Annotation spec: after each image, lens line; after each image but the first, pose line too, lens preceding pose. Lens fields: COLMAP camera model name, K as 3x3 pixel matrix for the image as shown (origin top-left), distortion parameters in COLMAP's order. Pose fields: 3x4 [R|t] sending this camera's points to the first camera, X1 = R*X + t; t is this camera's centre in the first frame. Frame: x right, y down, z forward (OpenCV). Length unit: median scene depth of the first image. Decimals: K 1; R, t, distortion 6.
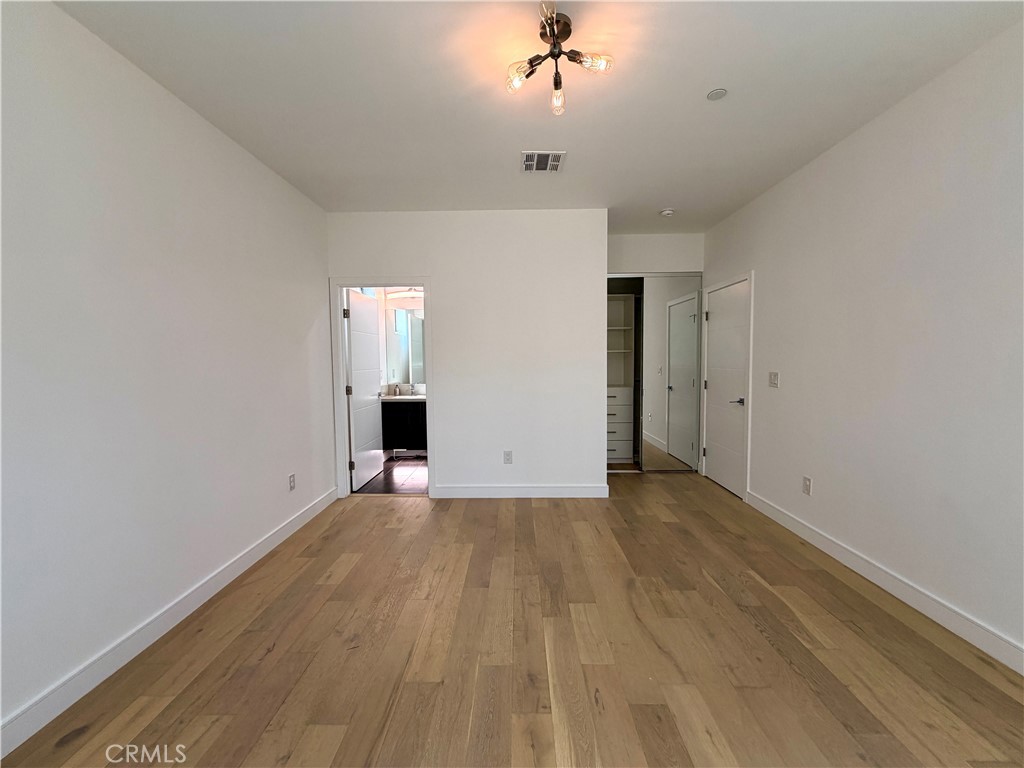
lens RADIAL K [[410.2, 0, 514.1], [0, 410.2, 384.1], [0, 0, 1]] dist [-0.000065, 0.000225]
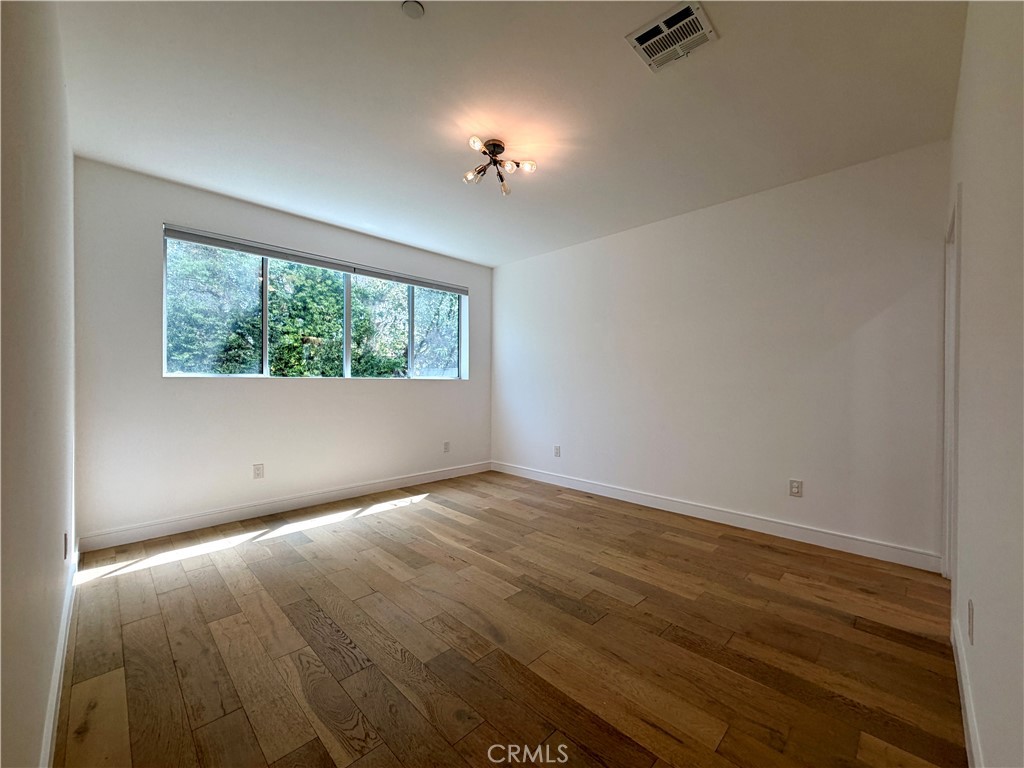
lens RADIAL K [[410.2, 0, 509.8], [0, 410.2, 384.1], [0, 0, 1]] dist [-0.000065, 0.000225]
pose [[-0.698606, 0.012850, -0.715391, 0.804987], [-0.039408, 0.997630, 0.056403, -0.048454], [0.714420, 0.067595, -0.696444, 1.489932]]
